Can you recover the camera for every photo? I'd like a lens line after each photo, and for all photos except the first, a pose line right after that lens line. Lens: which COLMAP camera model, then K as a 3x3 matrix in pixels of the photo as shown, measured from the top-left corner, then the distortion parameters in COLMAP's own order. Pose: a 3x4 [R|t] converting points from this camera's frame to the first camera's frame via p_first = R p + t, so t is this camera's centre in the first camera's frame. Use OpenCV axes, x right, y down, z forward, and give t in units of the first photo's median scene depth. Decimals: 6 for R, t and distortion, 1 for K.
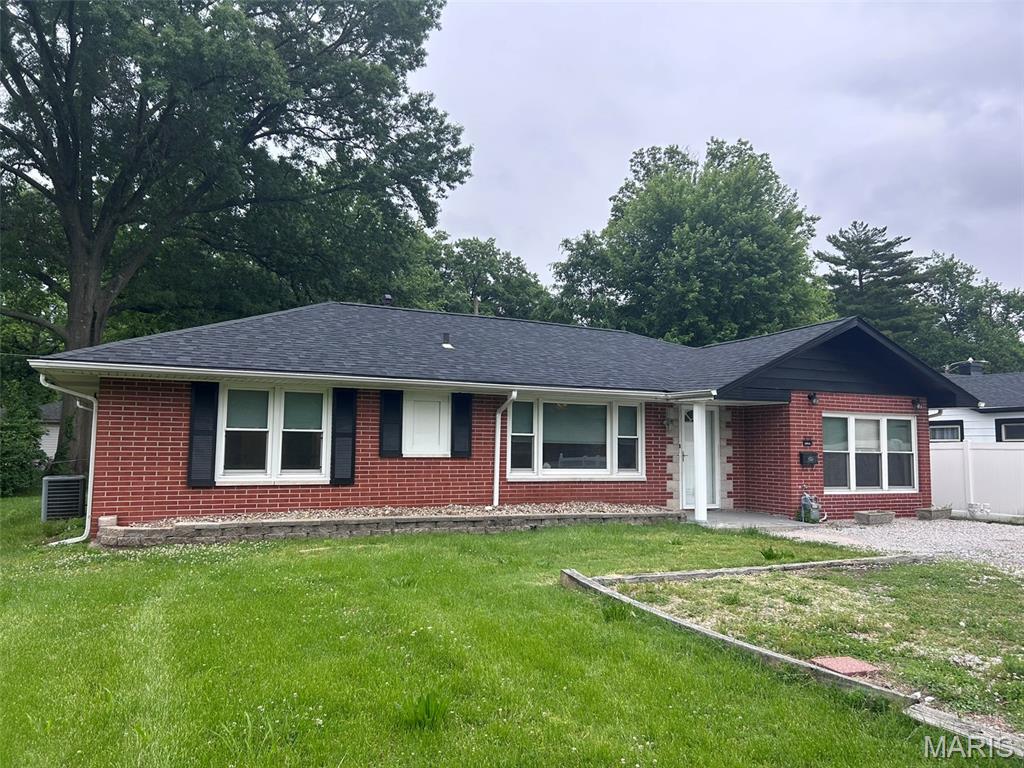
lens RADIAL K [[784.7, 0, 510.1], [0, 784.7, 384.7], [0, 0, 1]] dist [0.059936, -0.009072]
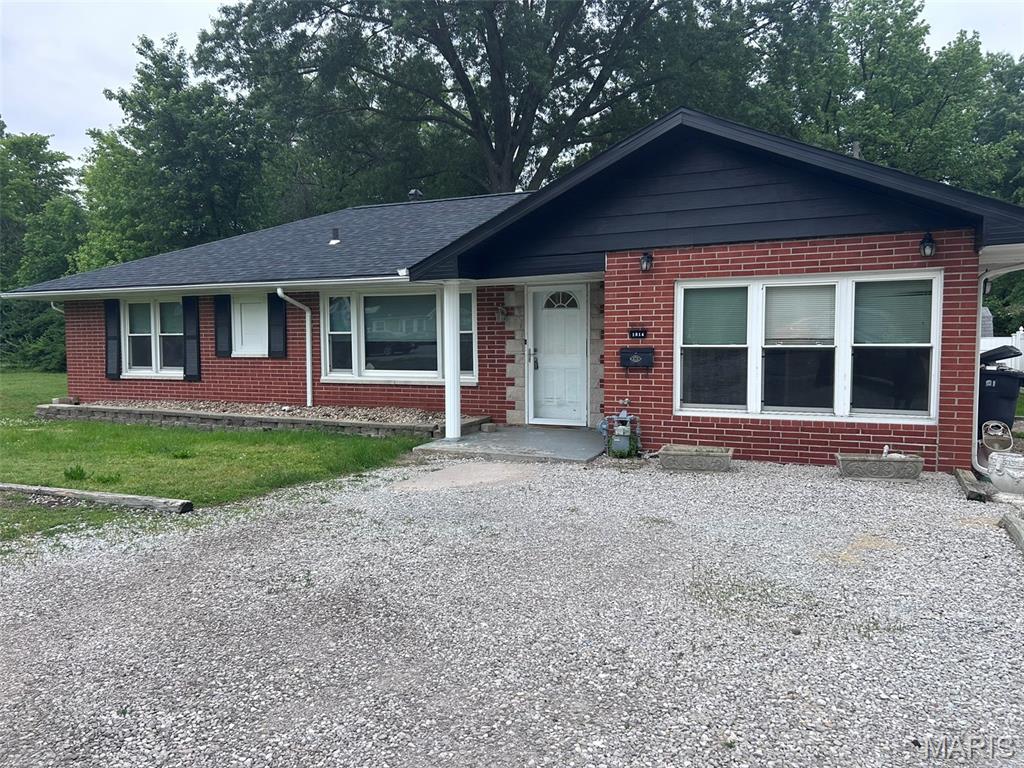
lens RADIAL K [[784.7, 0, 511.0], [0, 784.7, 384.9], [0, 0, 1]] dist [0.059936, -0.009072]
pose [[0.616890, 0.028680, -0.786526, 0.902655], [0.076796, 0.992374, 0.096419, 0.051765], [0.783293, -0.119882, 0.609983, 0.599716]]
